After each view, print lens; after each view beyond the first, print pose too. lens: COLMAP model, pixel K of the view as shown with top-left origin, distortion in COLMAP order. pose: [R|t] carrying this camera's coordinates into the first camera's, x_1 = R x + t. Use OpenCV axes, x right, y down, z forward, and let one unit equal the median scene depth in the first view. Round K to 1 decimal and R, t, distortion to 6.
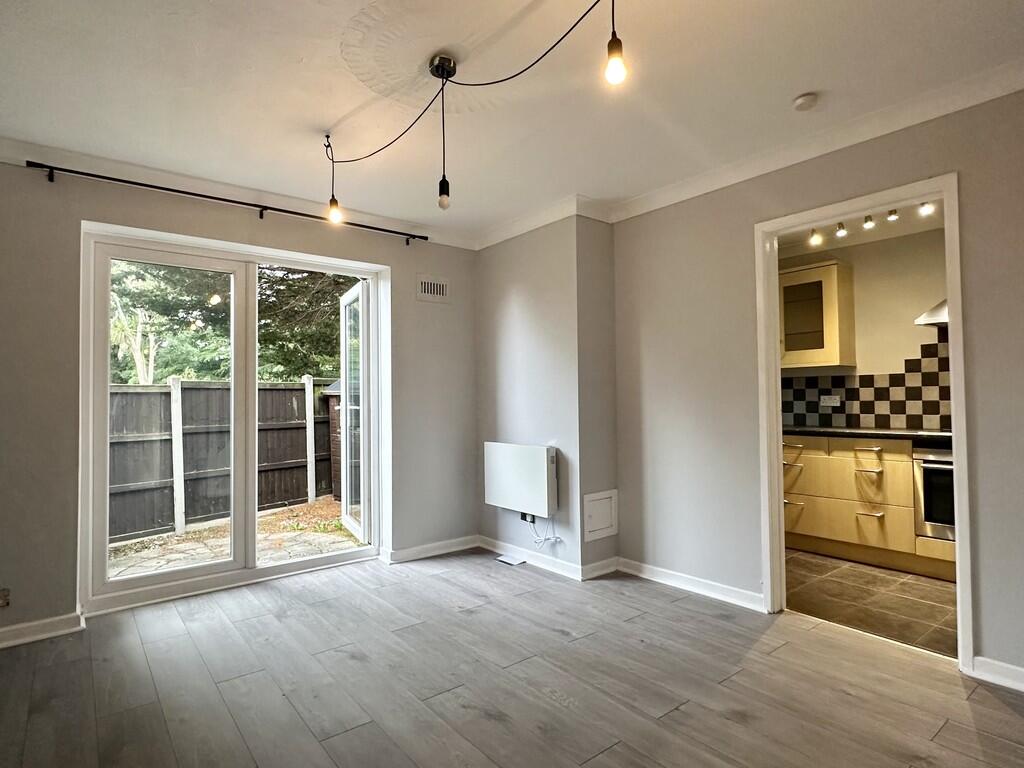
lens RADIAL K [[554.3, 0, 512.9], [0, 554.3, 394.4], [0, 0, 1]] dist [-0.001007, 0.000112]
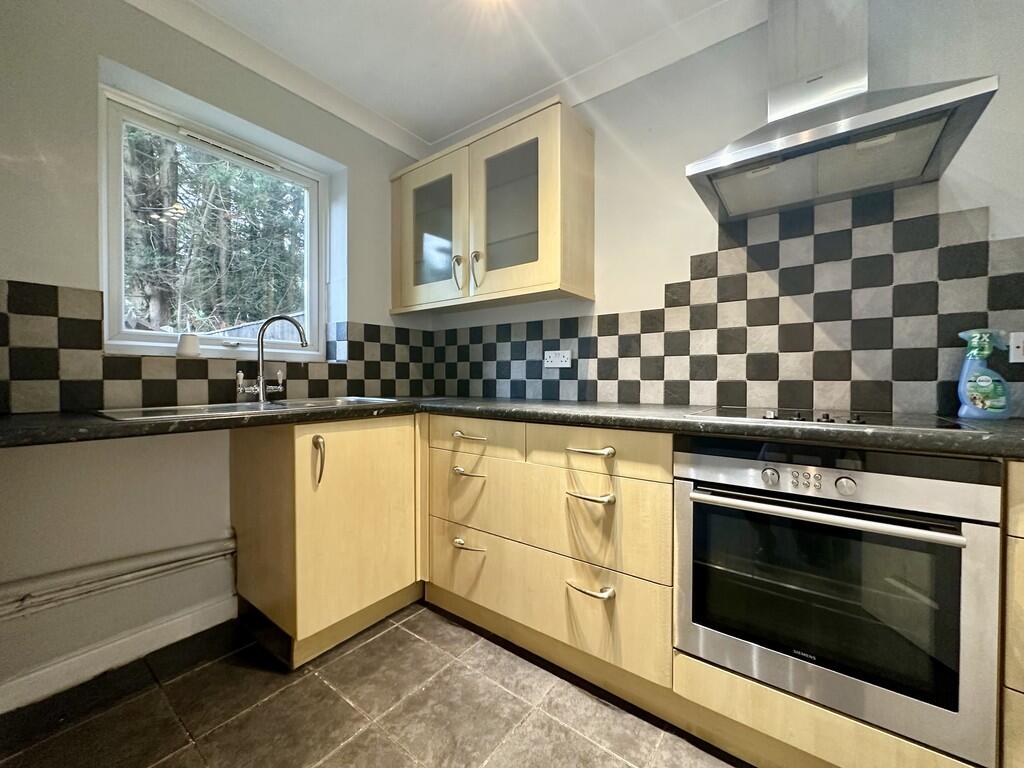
lens RADIAL K [[405.4, 0, 512.0], [0, 405.4, 384.0], [0, 0, 1]] dist [-0.001867, 0.000066]
pose [[0.969986, 0.011517, 0.242887, 0.452456], [-0.017093, 0.999636, 0.020862, 0.033422], [-0.242558, -0.024387, 0.969830, 0.628165]]
